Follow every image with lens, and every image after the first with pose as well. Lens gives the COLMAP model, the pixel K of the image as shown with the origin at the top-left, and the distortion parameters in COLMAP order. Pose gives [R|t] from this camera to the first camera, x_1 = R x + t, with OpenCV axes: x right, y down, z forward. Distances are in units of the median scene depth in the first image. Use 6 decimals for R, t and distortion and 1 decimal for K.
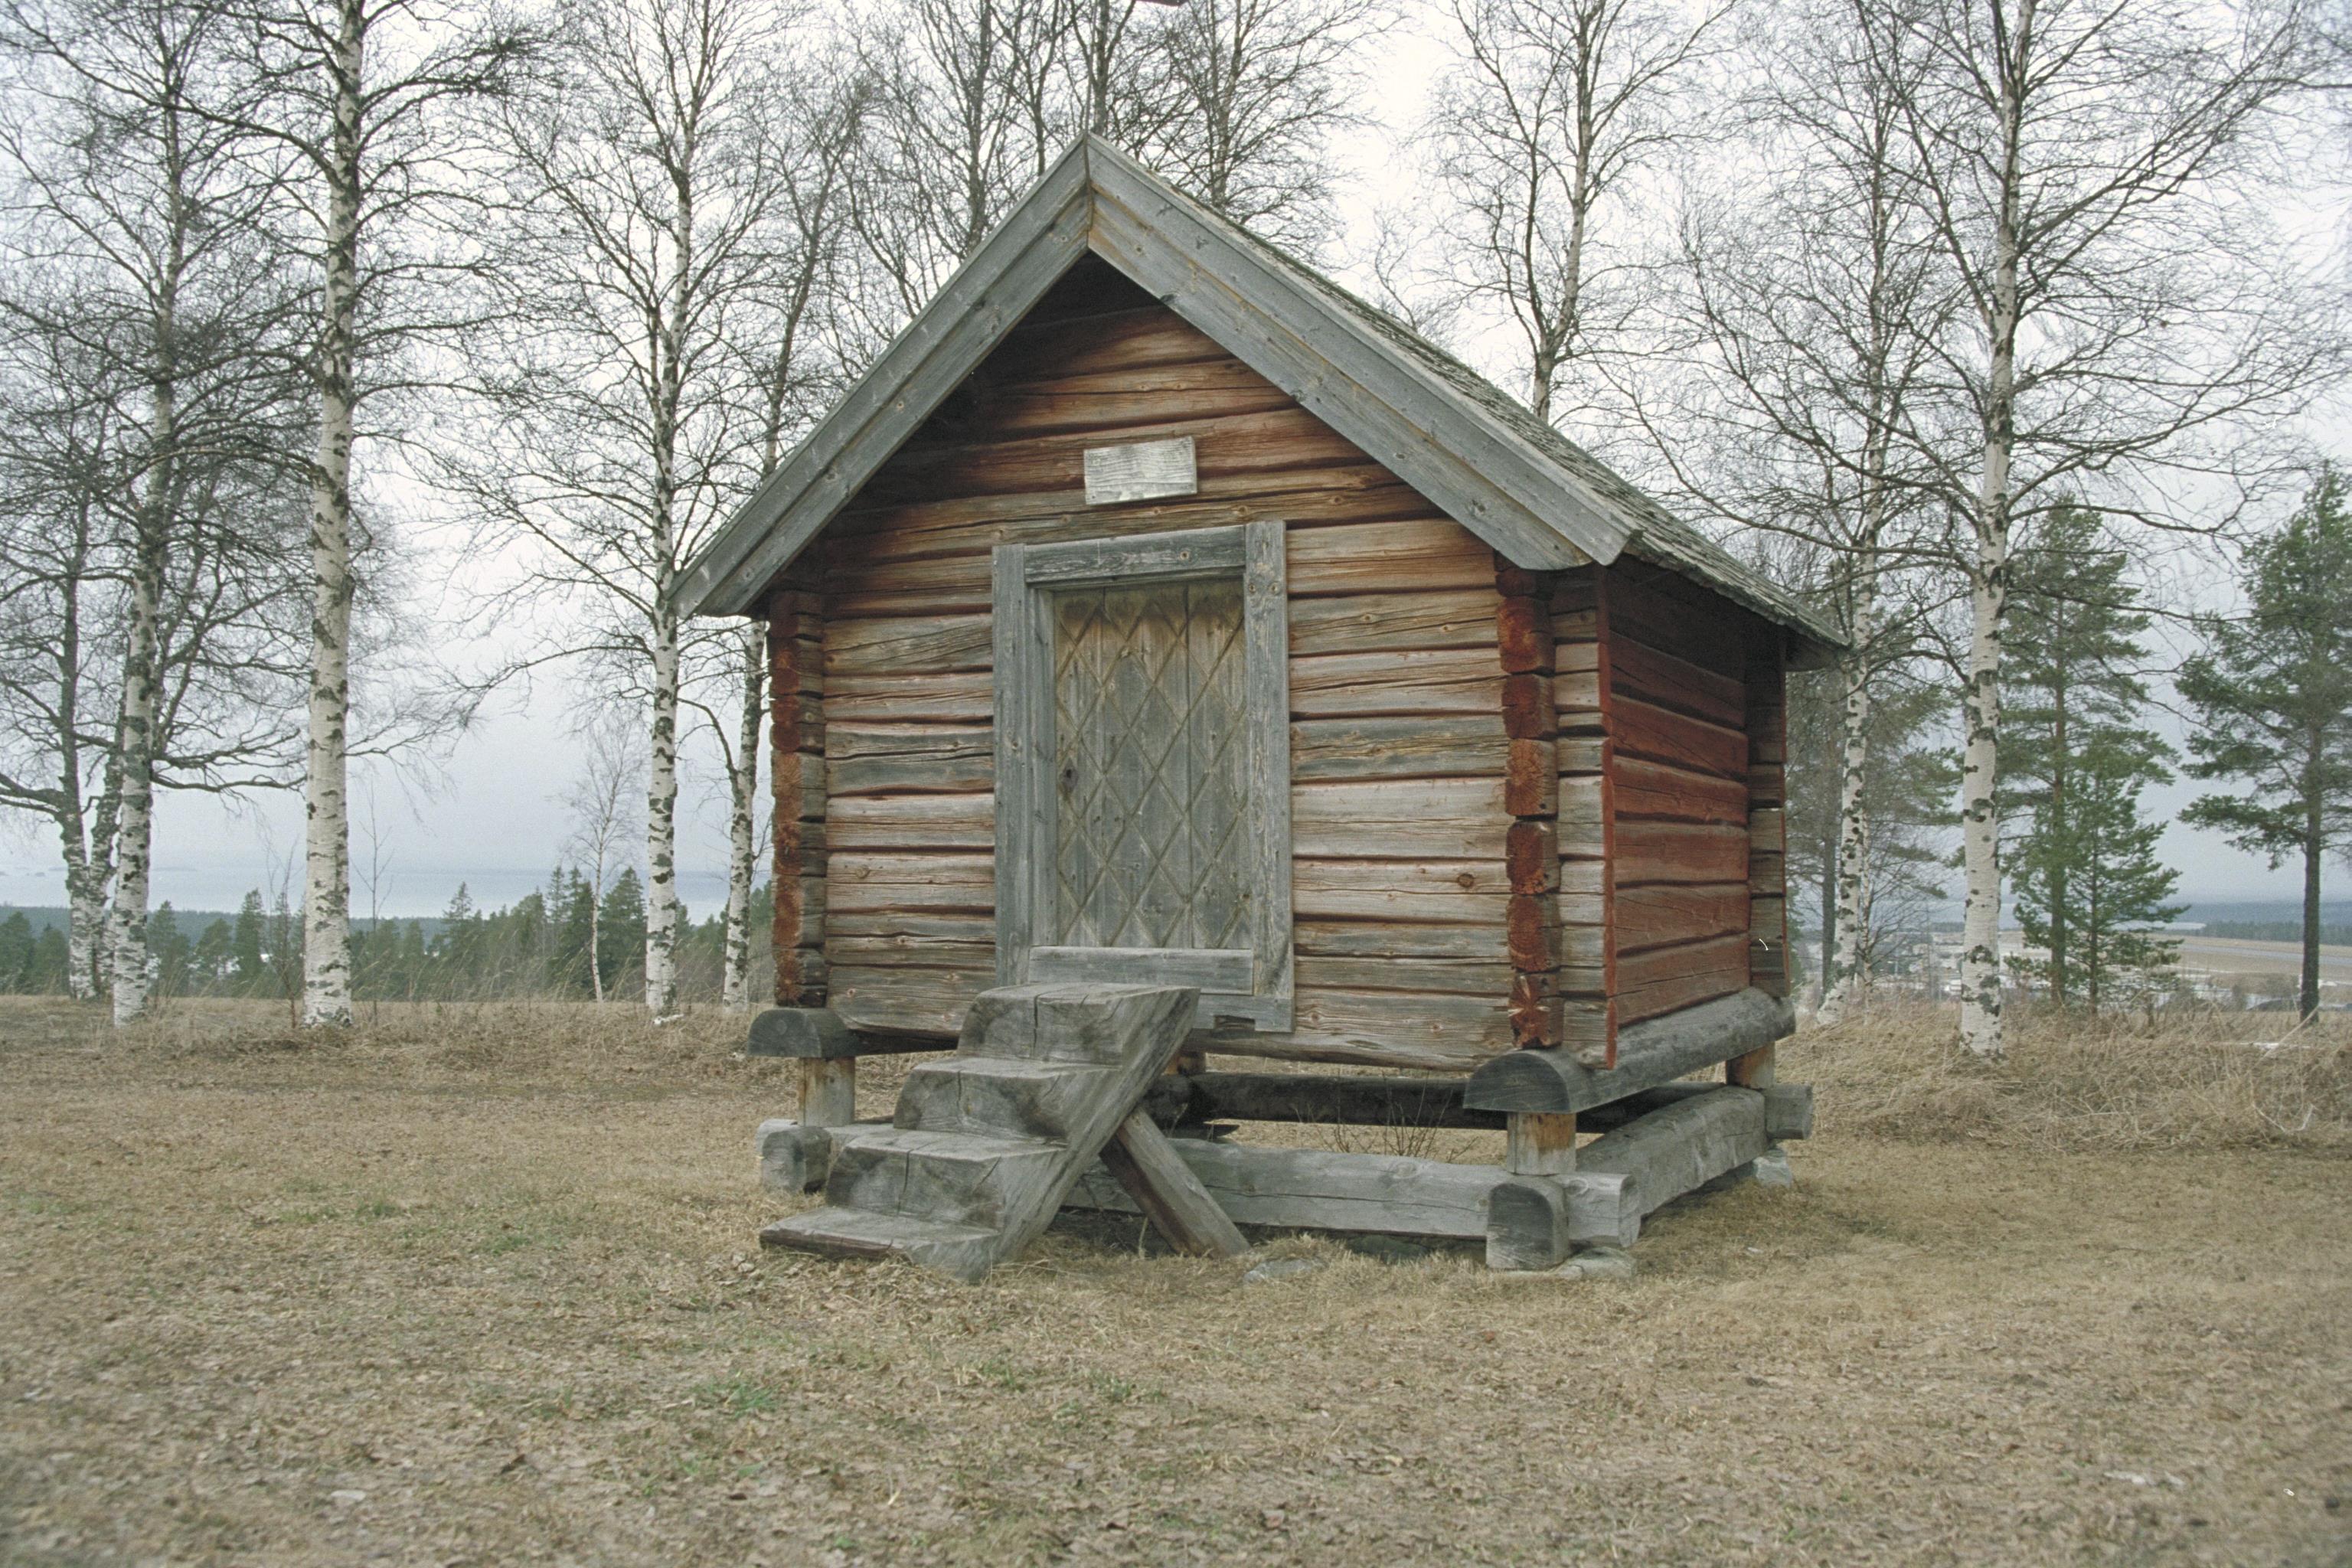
lens RADIAL K [[2091.5, 0, 1176.0], [0, 2091.5, 784.0], [0, 0, 1]] dist [-0.014228, -0.120774]
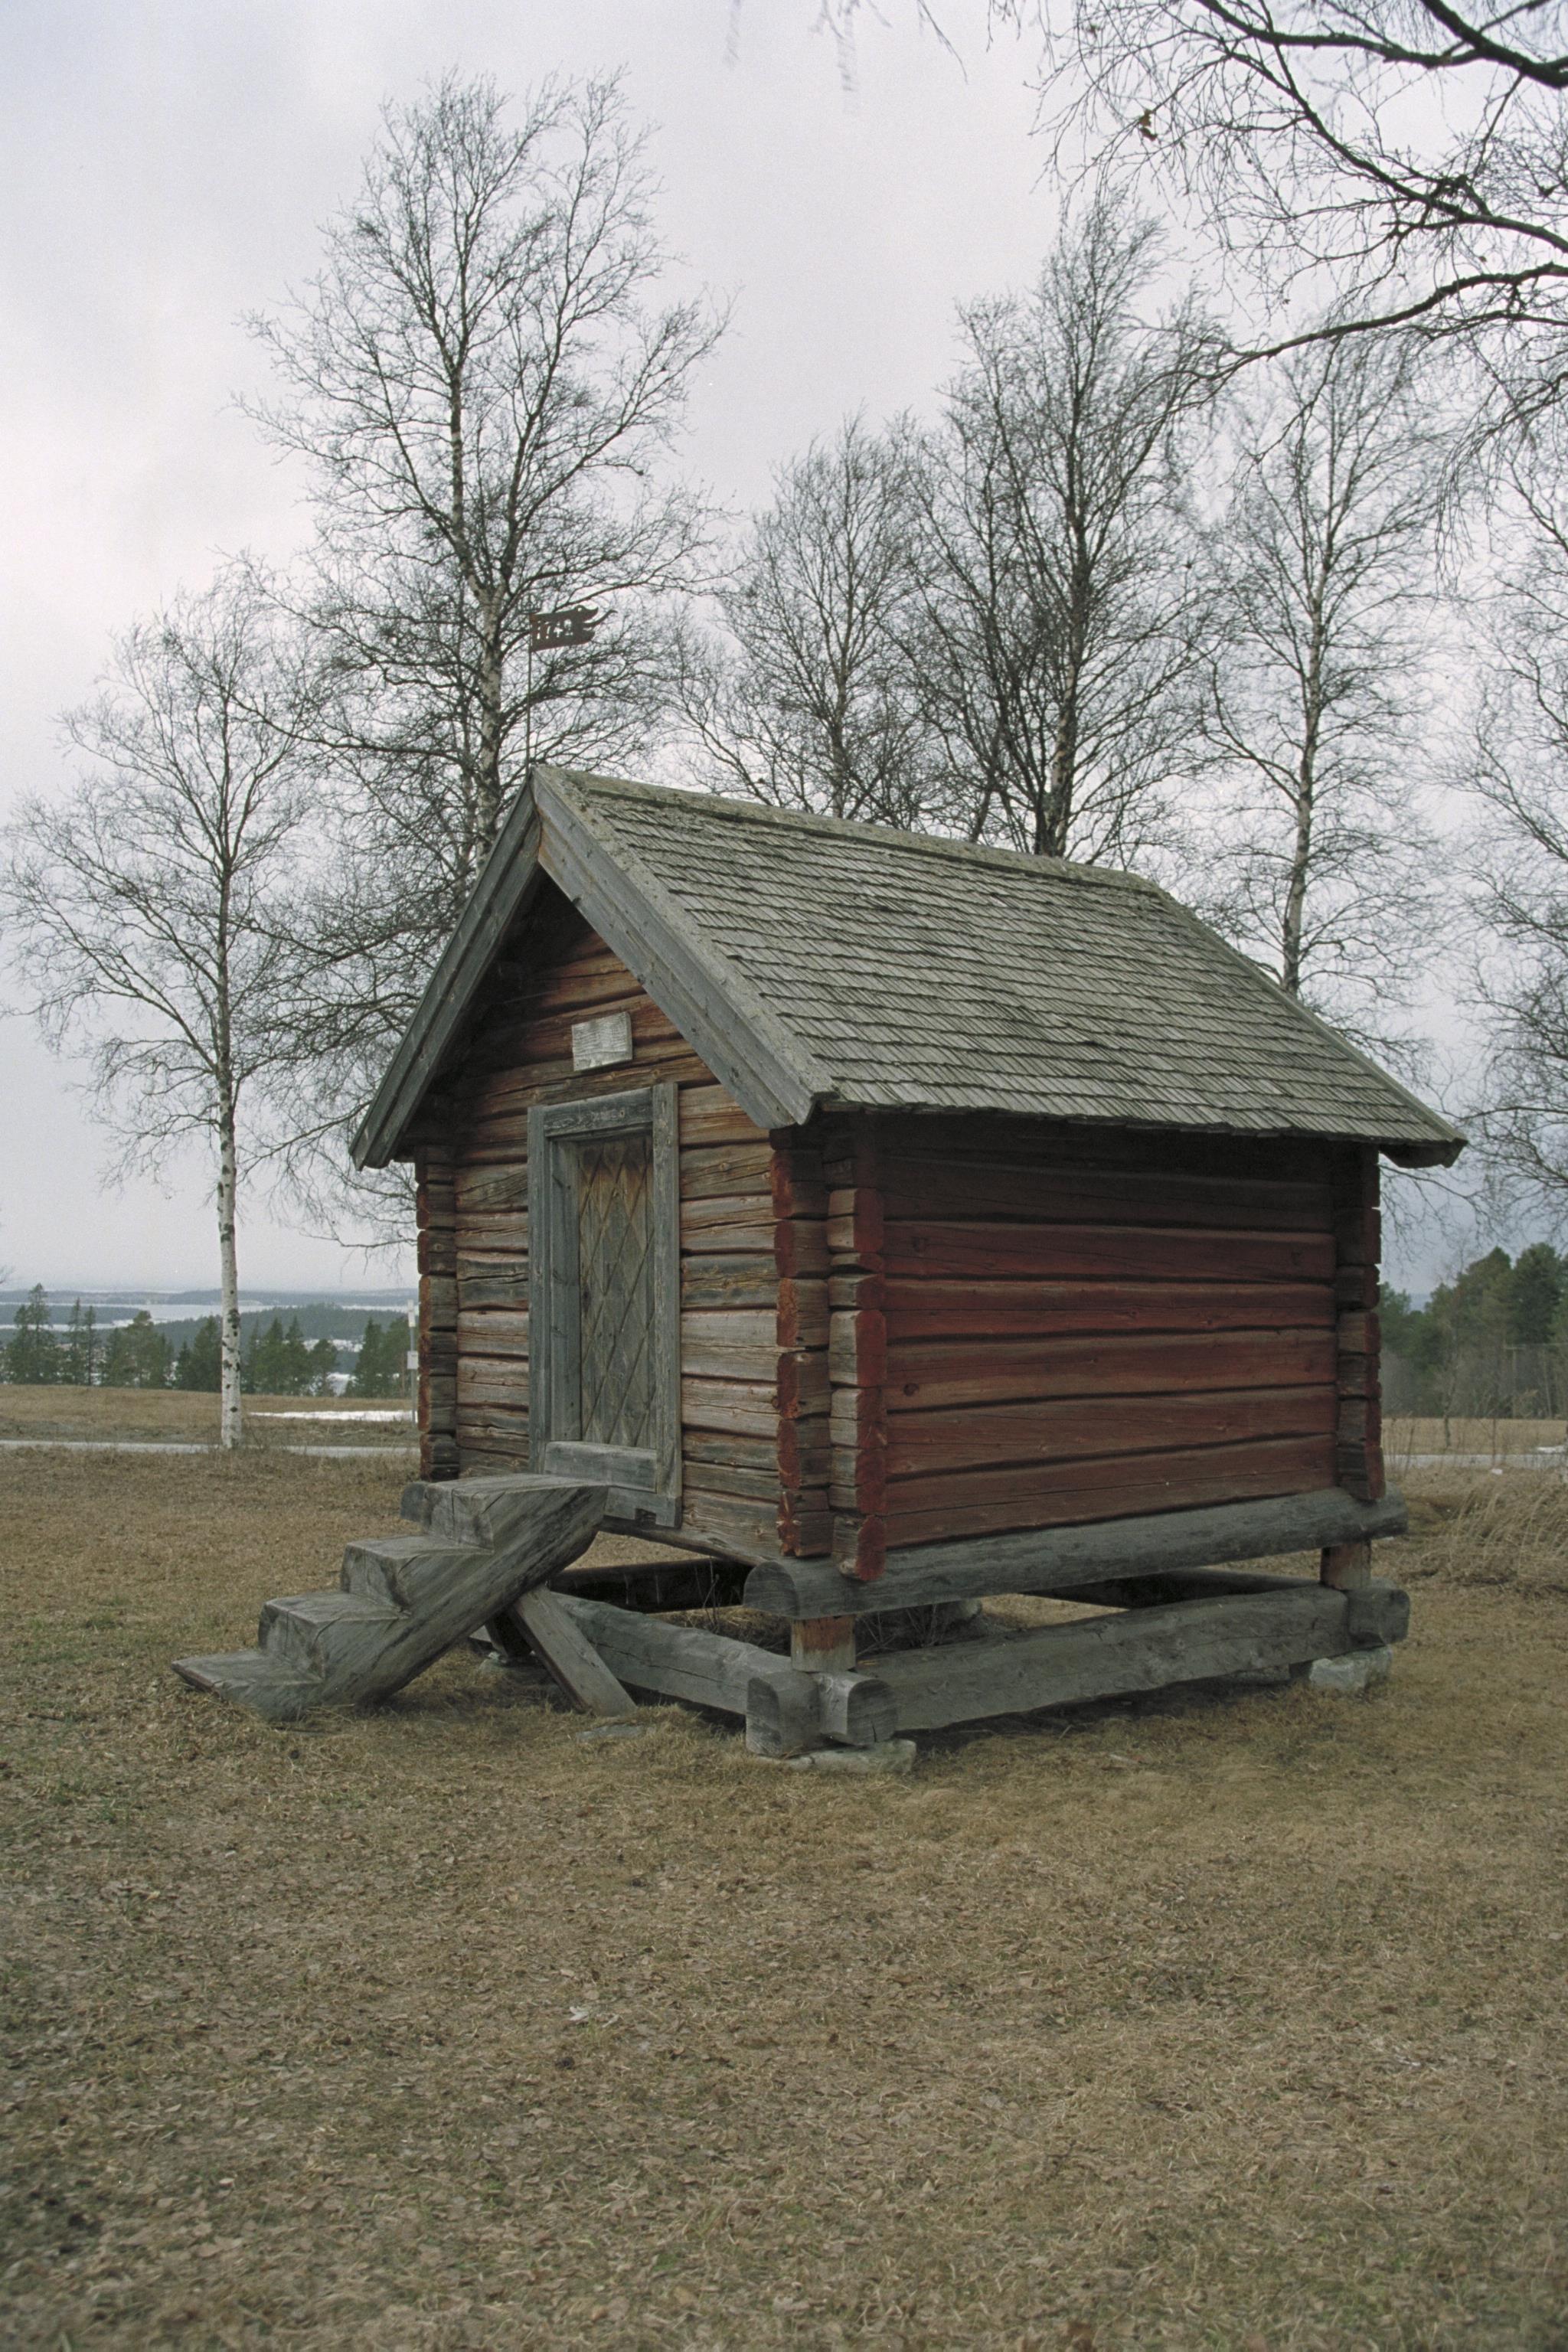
lens RADIAL K [[1948.0, 0, 784.0], [0, 1948.0, 1176.0], [0, 0, 1]] dist [-0.061609, -0.001748]
pose [[0.893267, -0.029407, -0.448563, 0.585638], [0.021709, 0.999516, -0.022296, -0.048987], [0.449001, 0.010179, 0.893473, 0.066850]]
